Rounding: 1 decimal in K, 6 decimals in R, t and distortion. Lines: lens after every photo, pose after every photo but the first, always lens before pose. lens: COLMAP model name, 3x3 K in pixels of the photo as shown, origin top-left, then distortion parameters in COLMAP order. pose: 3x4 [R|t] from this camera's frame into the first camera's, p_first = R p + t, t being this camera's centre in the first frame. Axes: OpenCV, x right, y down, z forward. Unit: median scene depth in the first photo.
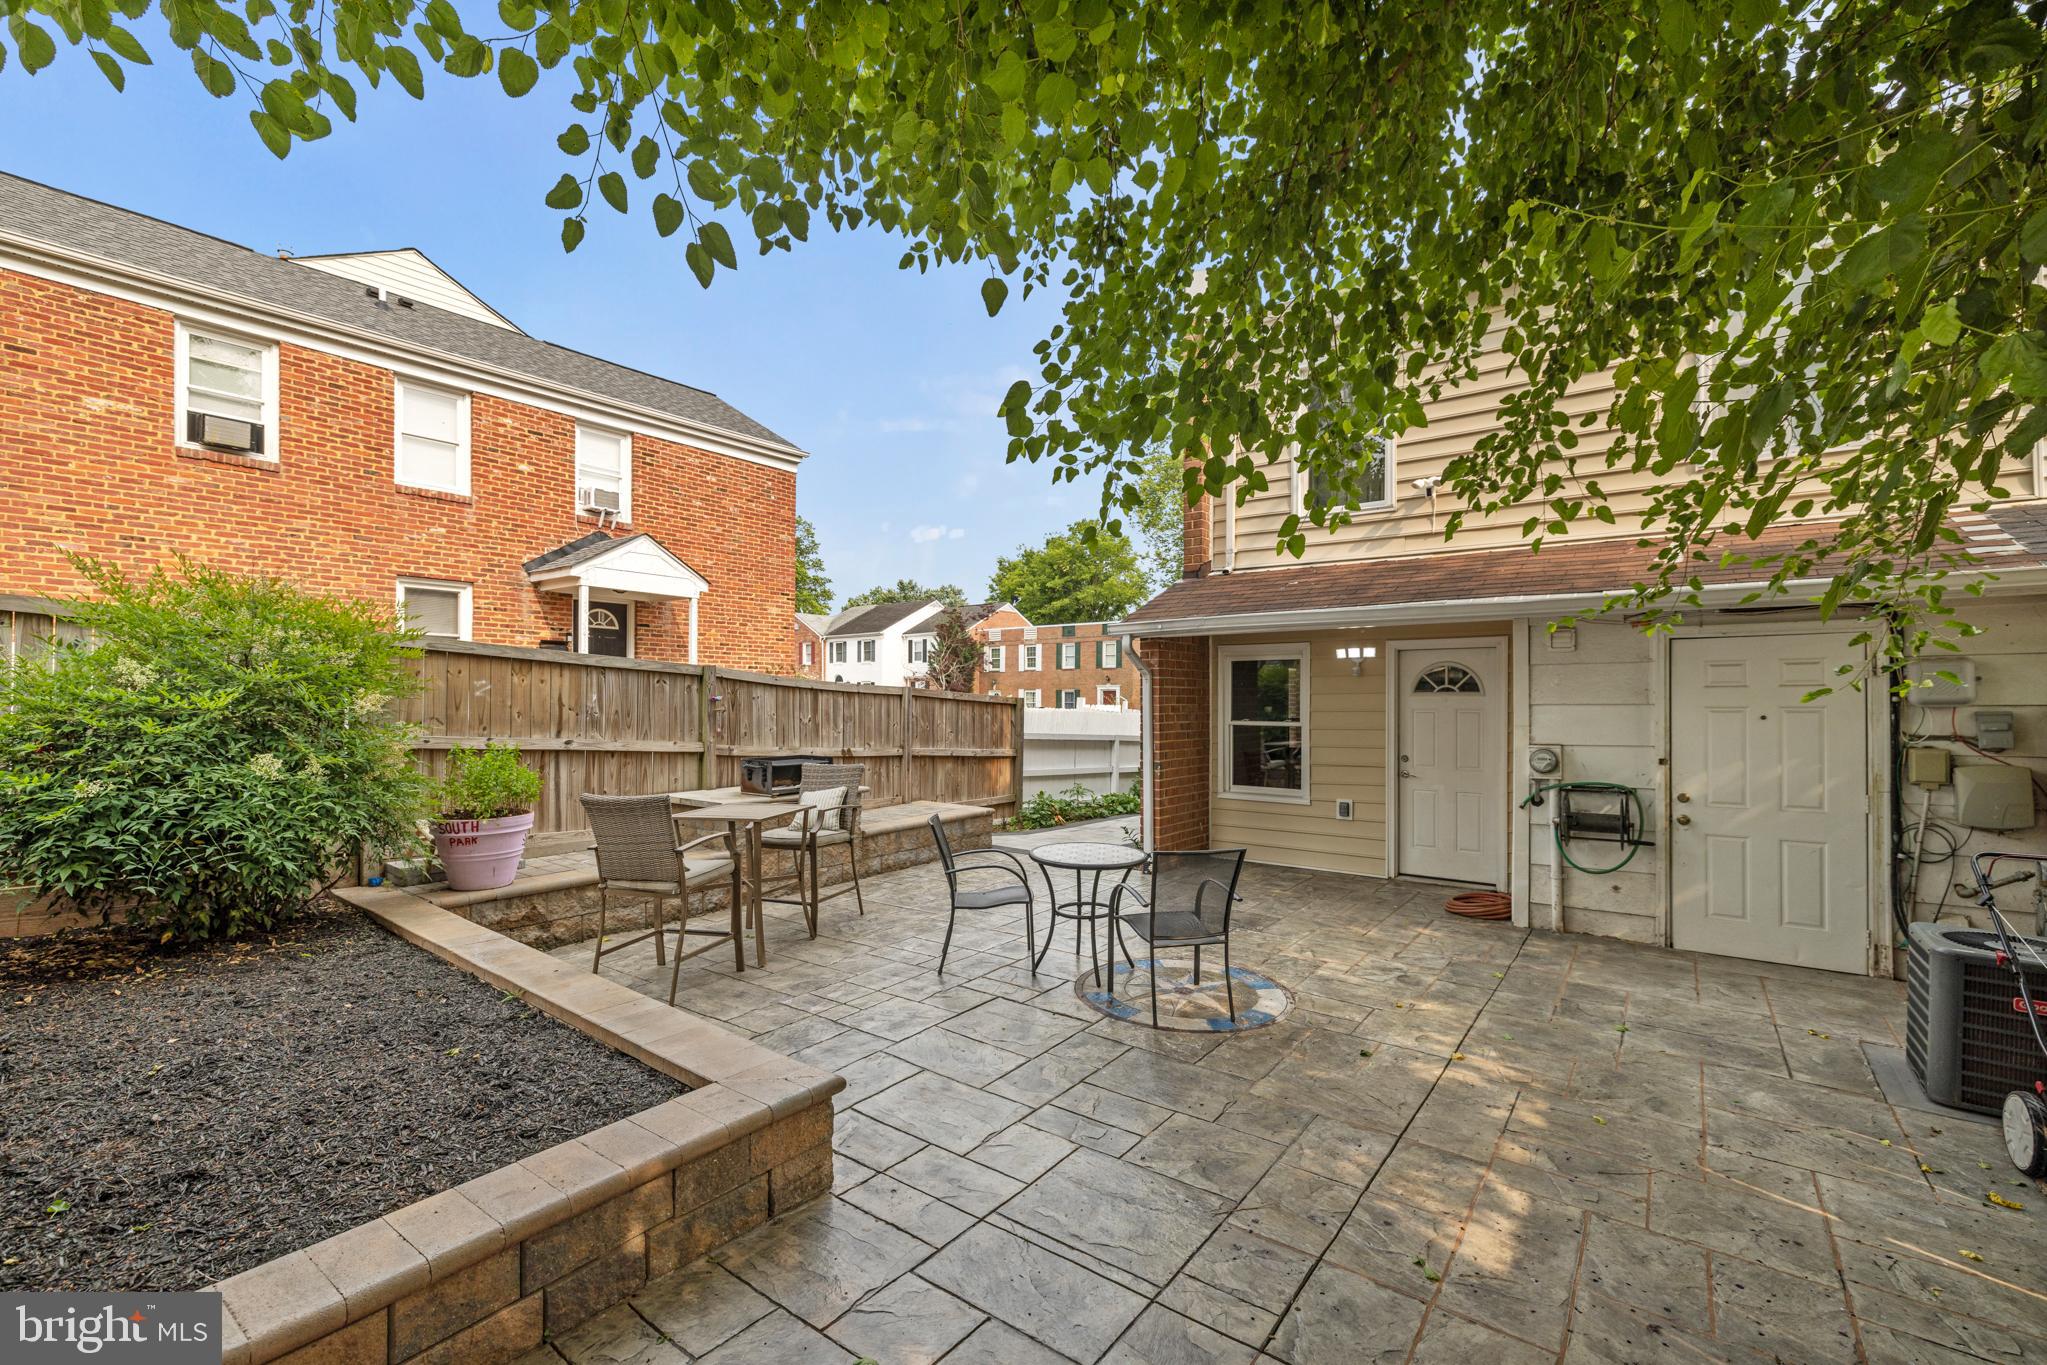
lens RADIAL K [[870.6, 0, 1020.8], [0, 870.6, 698.4], [0, 0, 1]] dist [0.002293, 0.000268]
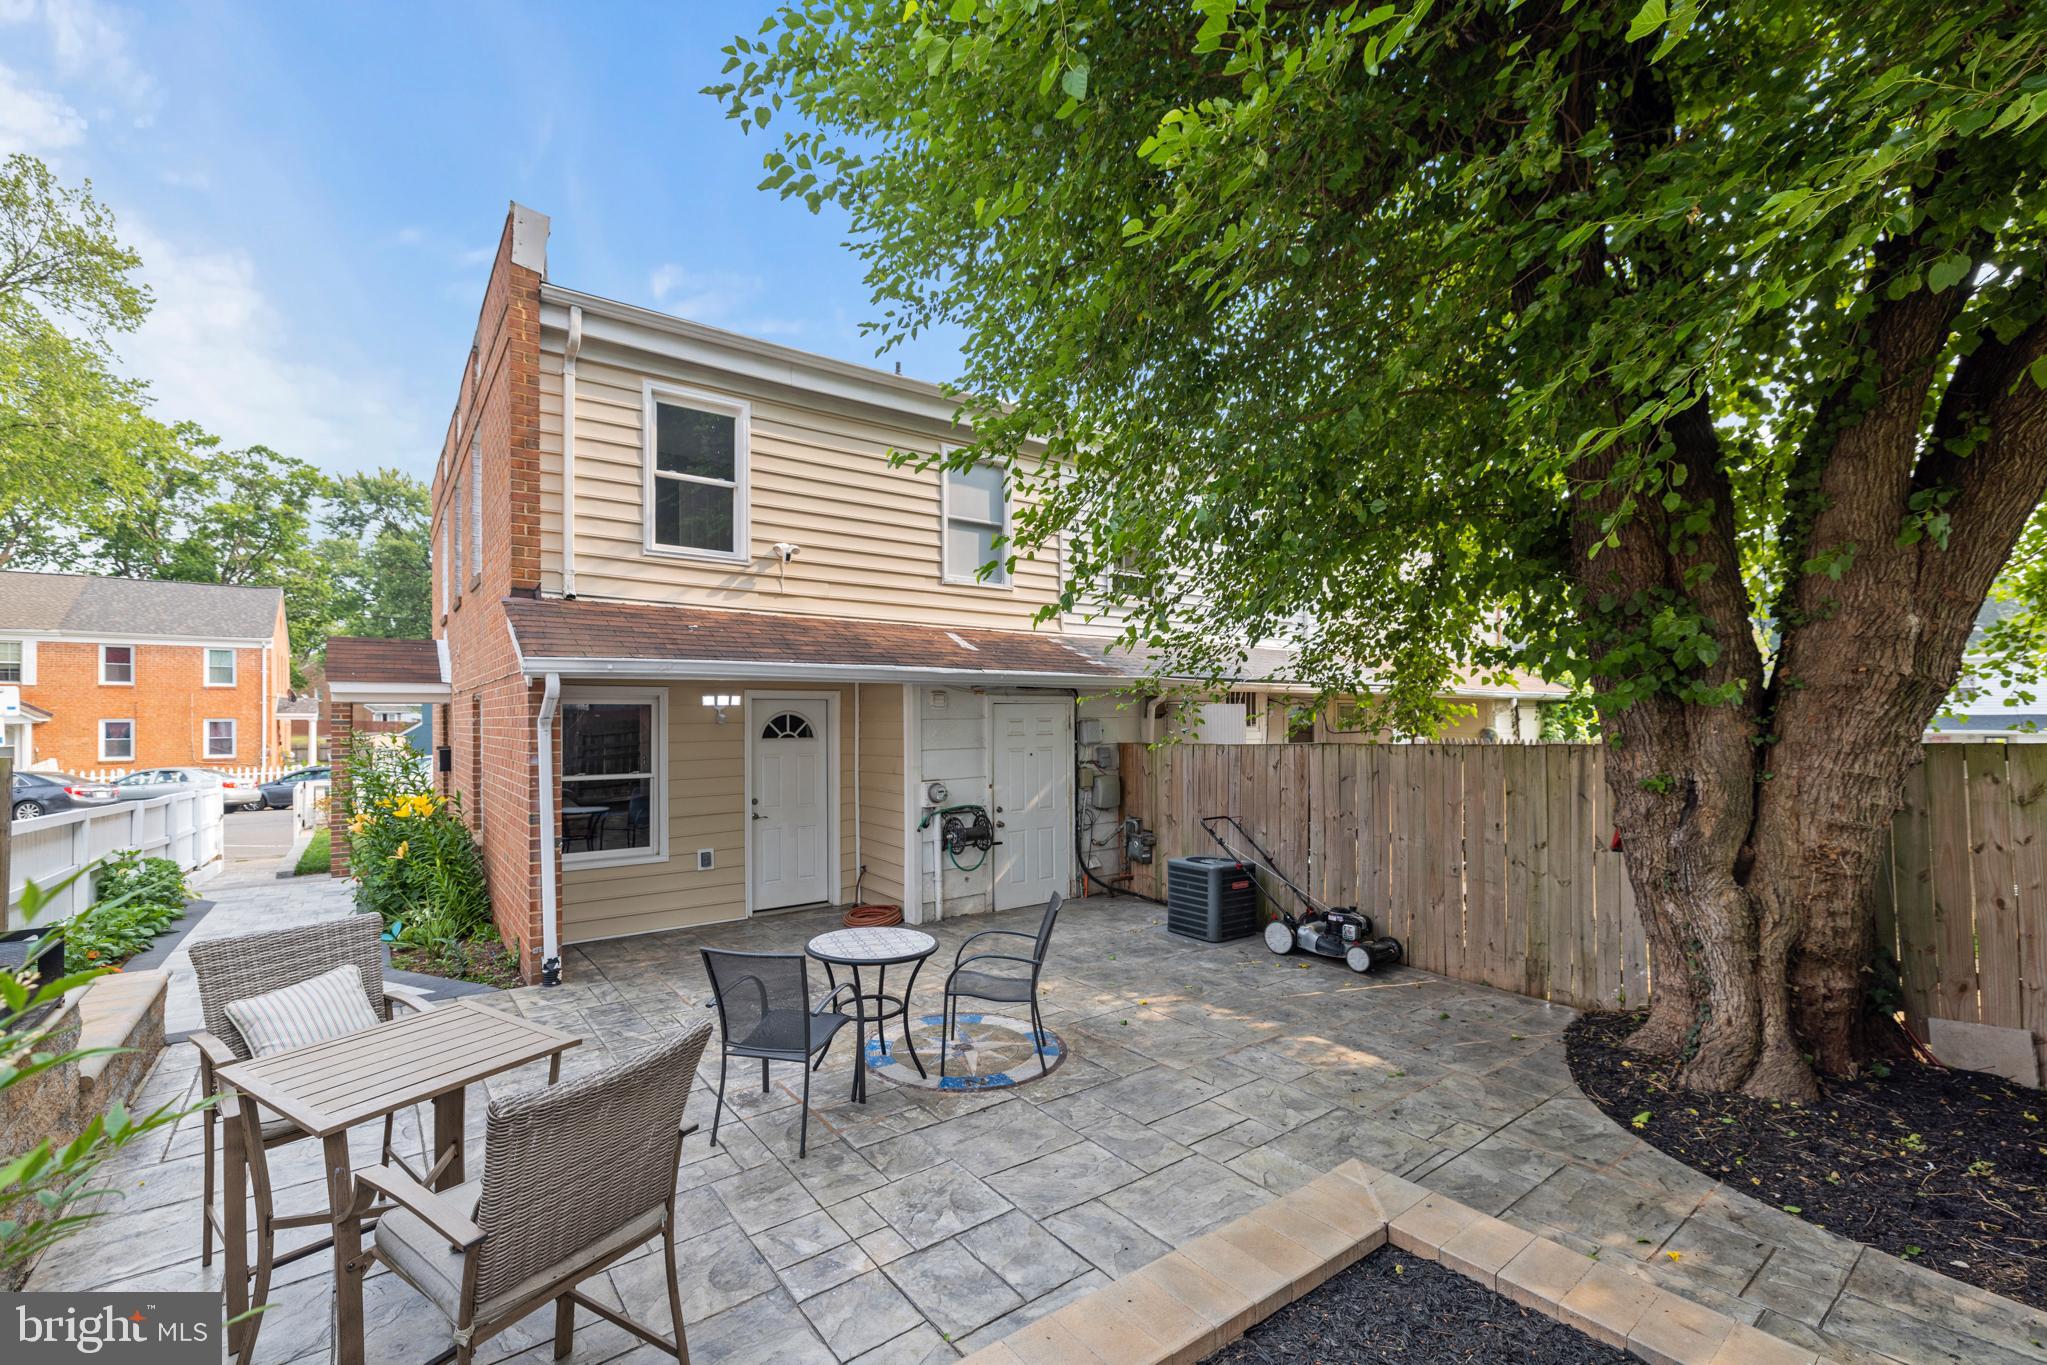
lens RADIAL K [[870.2, 0, 1011.2], [0, 870.2, 713.4], [0, 0, 1]] dist [0.000532, 0.000456]
pose [[0.273243, 0.000289, 0.961945, -0.500154], [0.002284, 0.999997, -0.000949, -0.037165], [-0.961942, 0.002456, 0.273242, 0.420082]]
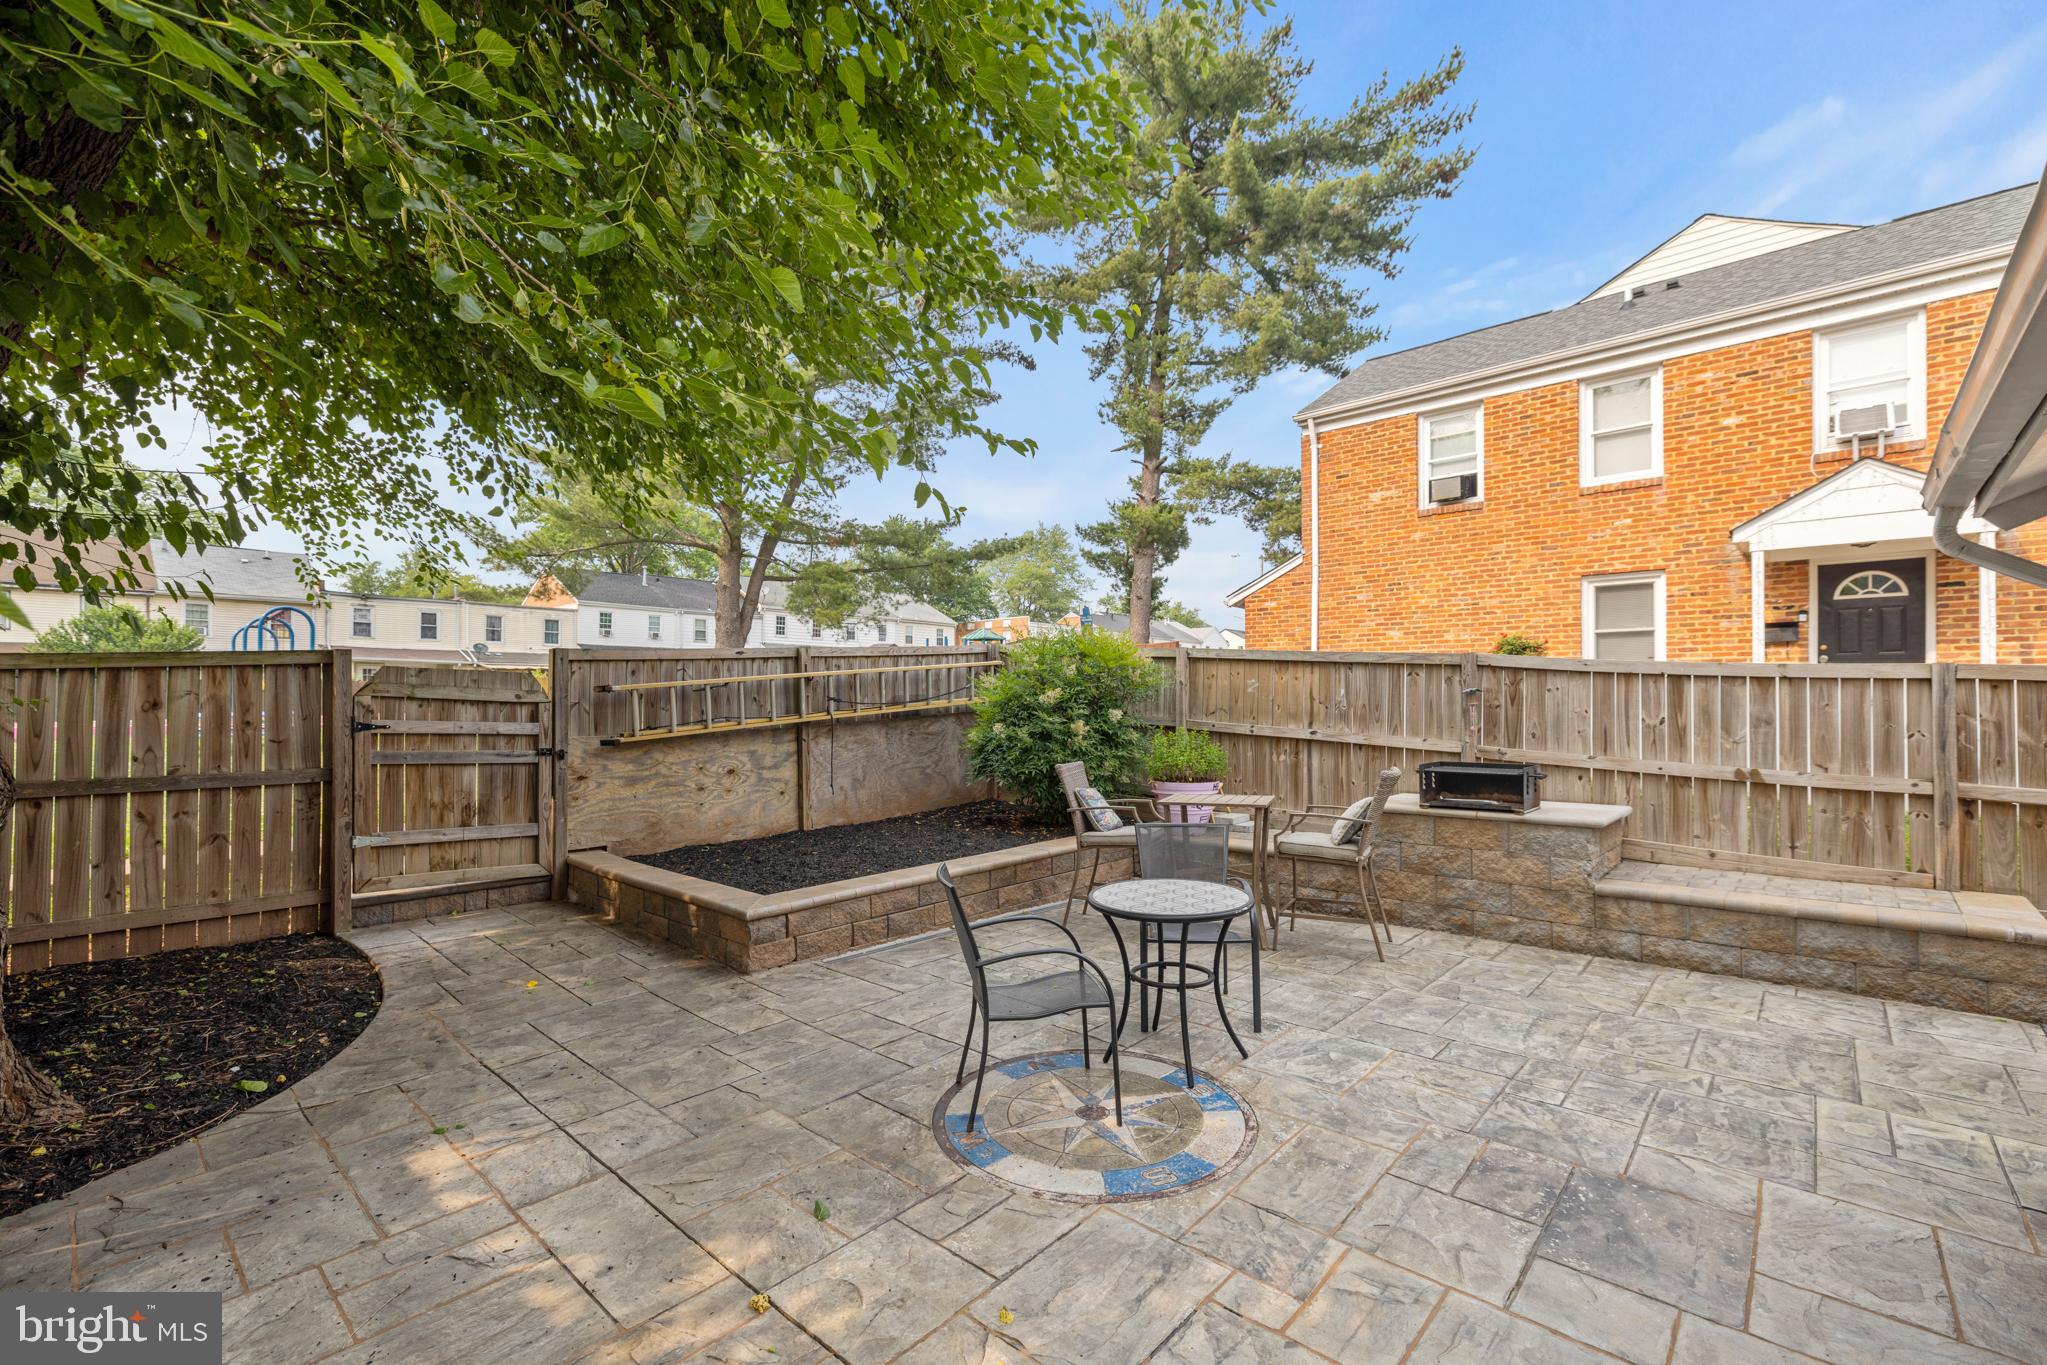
lens RADIAL K [[884.2, 0, 1019.9], [0, 884.2, 697.4], [0, 0, 1]] dist [0.000011, -0.000031]
pose [[-0.091663, -0.009539, -0.995744, 0.554540], [0.002760, 0.999948, -0.009833, 0.013696], [0.995786, -0.003650, -0.091632, 0.639413]]
